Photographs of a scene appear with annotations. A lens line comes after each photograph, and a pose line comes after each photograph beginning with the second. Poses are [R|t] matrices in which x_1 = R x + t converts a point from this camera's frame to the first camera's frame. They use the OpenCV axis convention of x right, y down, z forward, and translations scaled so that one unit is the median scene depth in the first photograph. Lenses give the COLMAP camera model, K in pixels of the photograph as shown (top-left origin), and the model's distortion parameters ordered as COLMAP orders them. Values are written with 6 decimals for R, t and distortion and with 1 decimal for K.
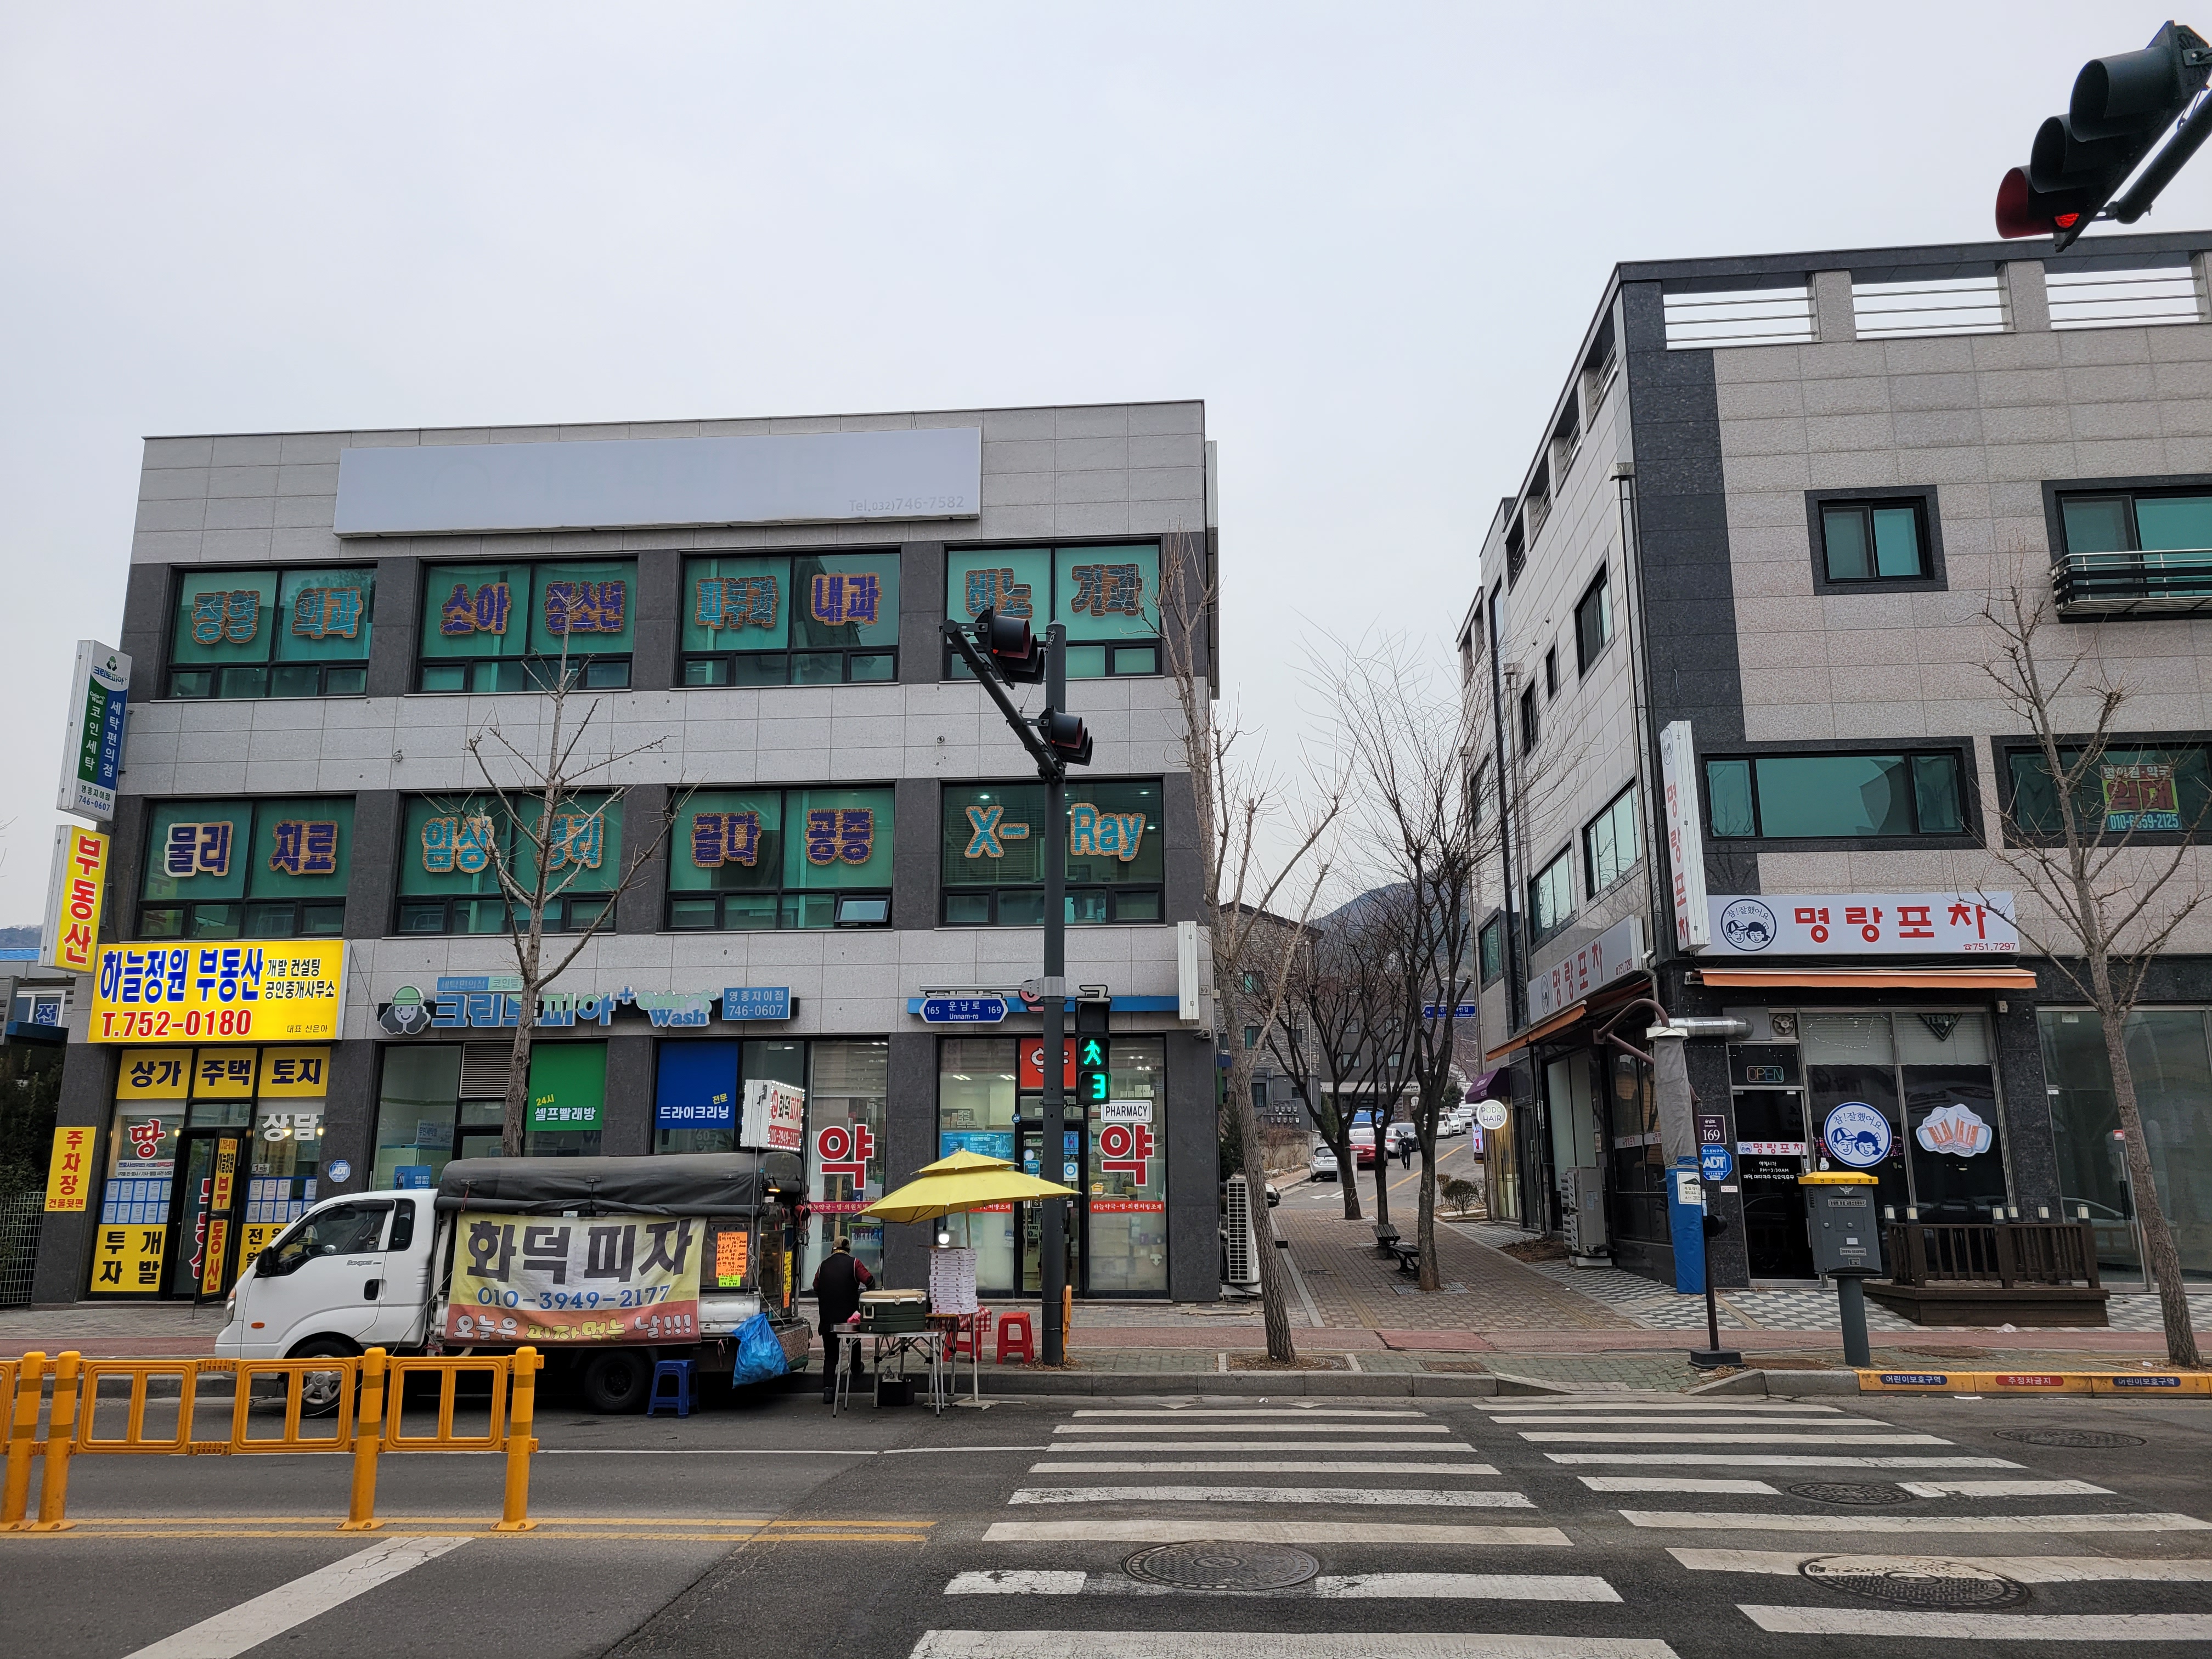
lens RADIAL K [[1640.9, 0, 1110.4], [0, 1640.9, 813.3], [0, 0, 1]] dist [0.039921, -0.022199]
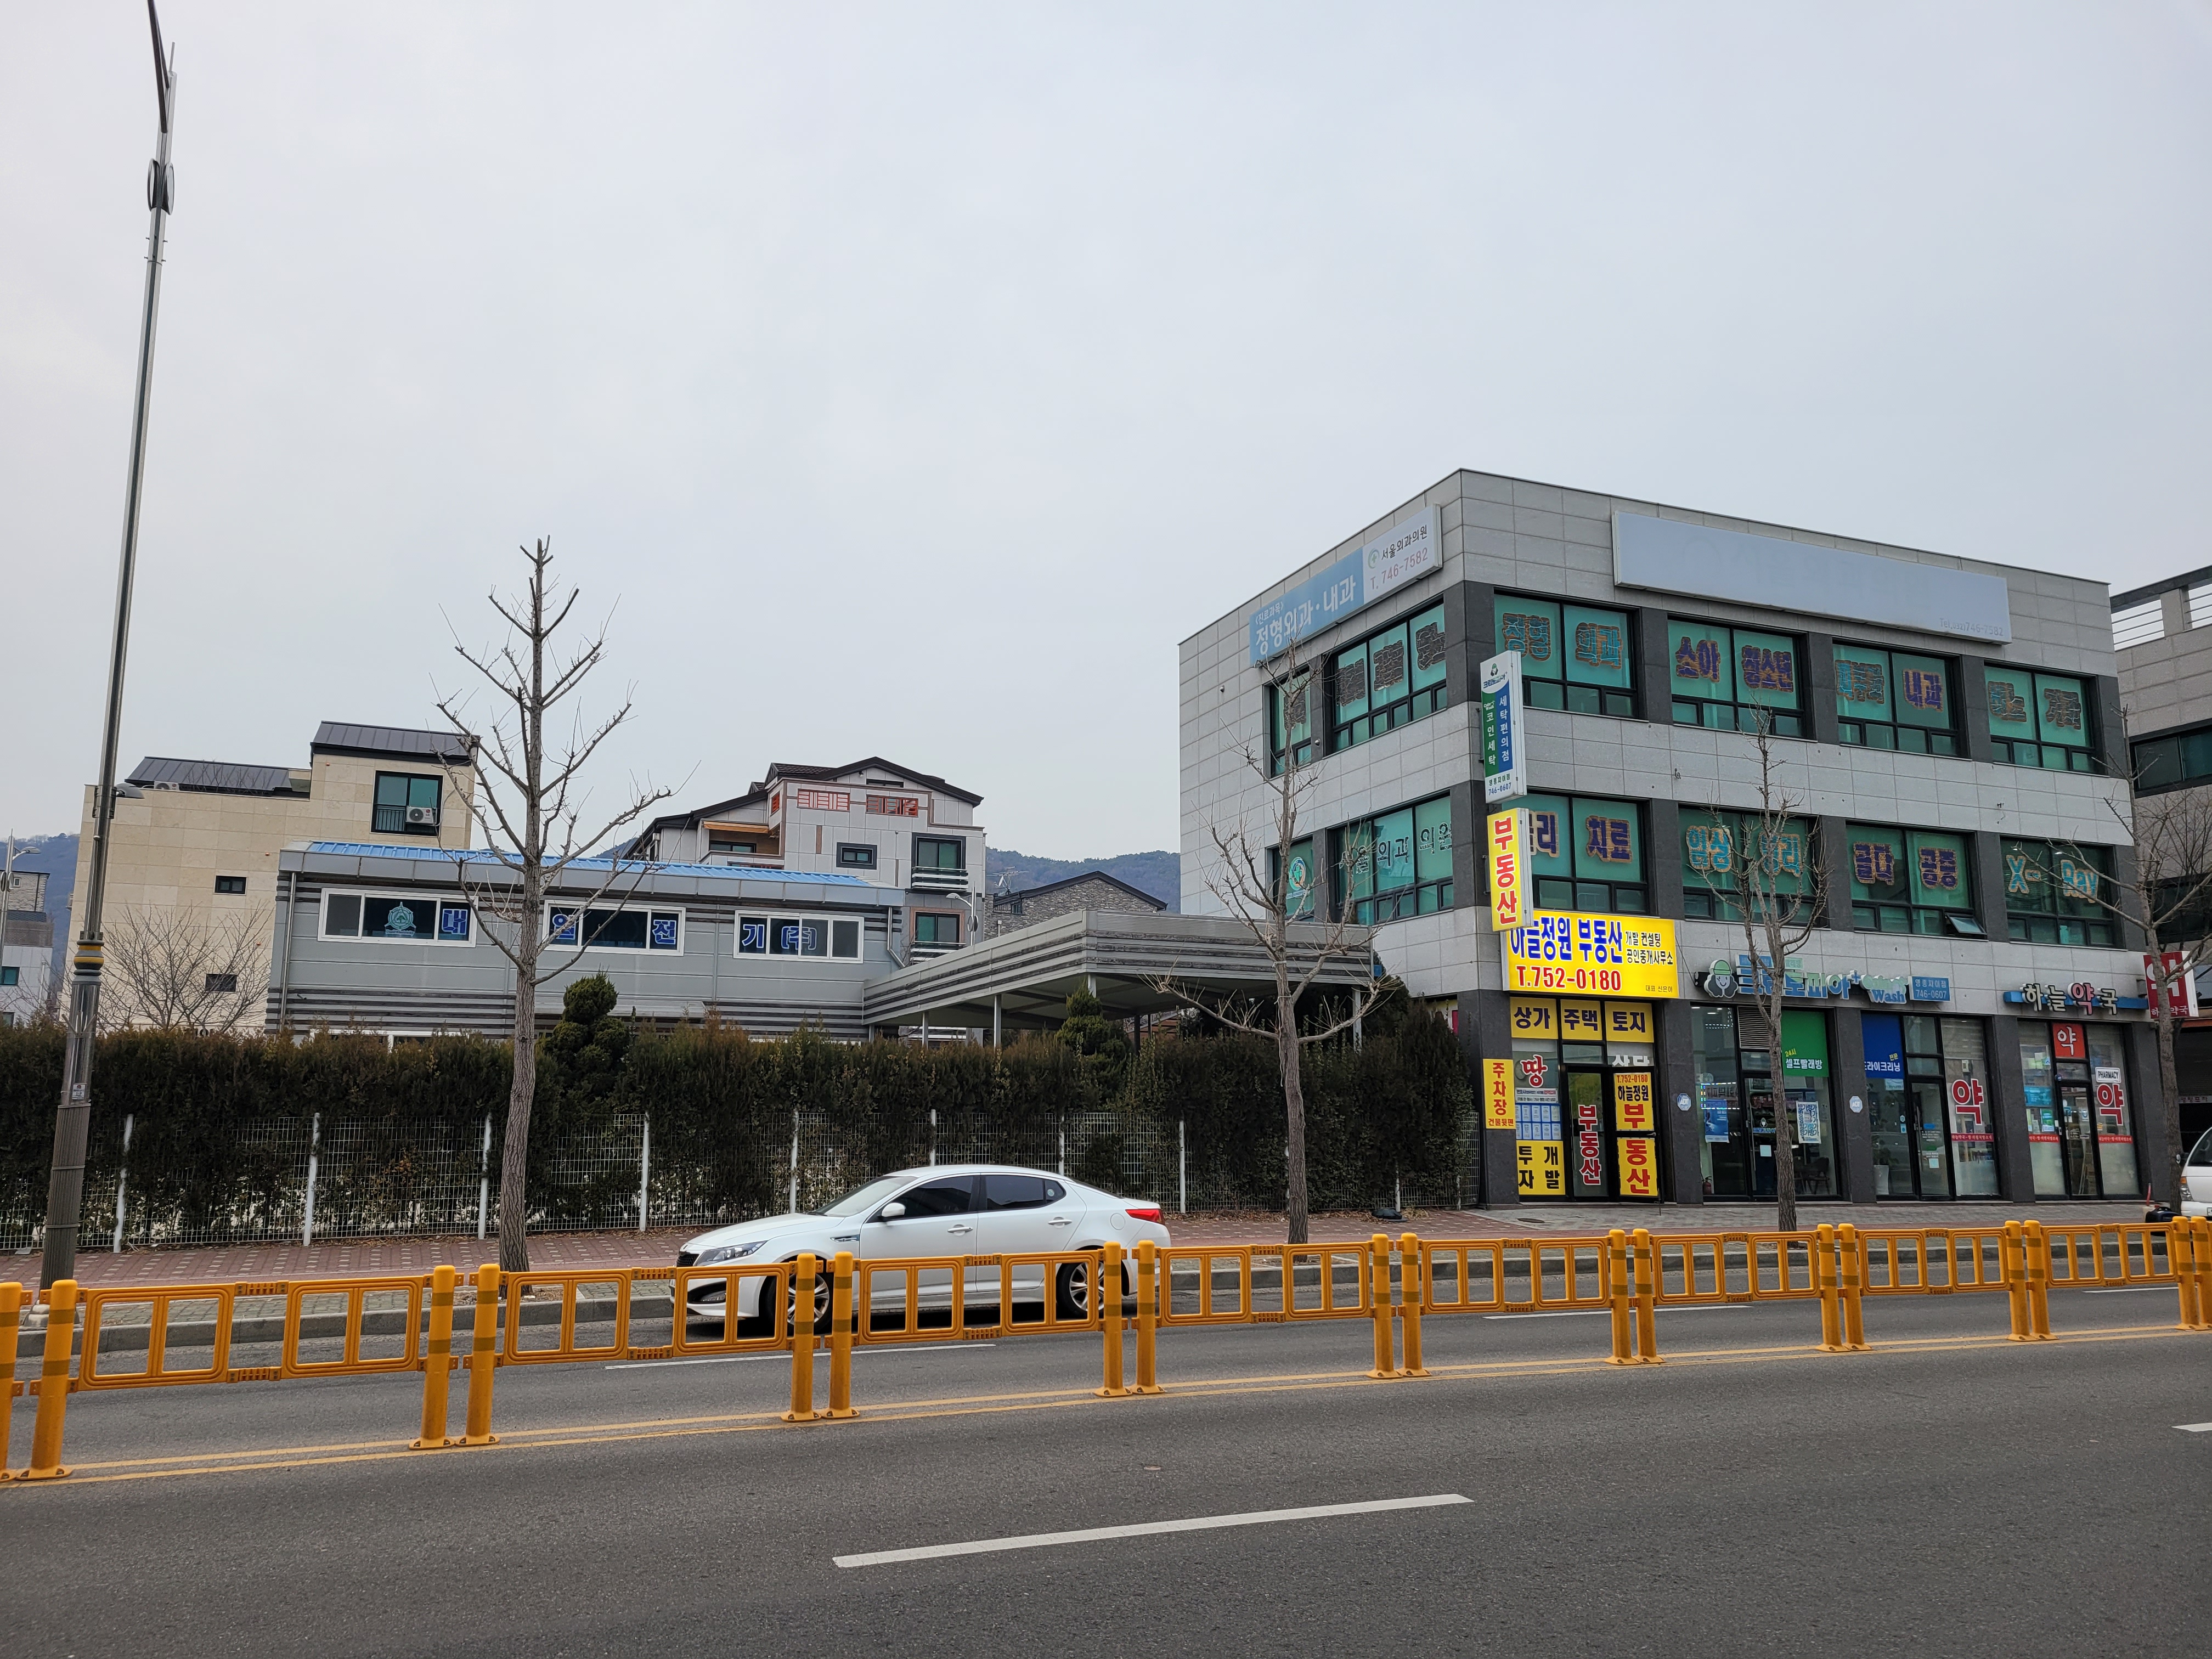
lens RADIAL K [[1640.9, 0, 1106.1], [0, 1640.9, 839.2], [0, 0, 1]] dist [0.039921, -0.022199]
pose [[0.896663, 0.088130, 0.433854, -1.394335], [-0.107498, 0.993999, 0.020257, 0.036722], [-0.429465, -0.064802, 0.900755, 0.061332]]
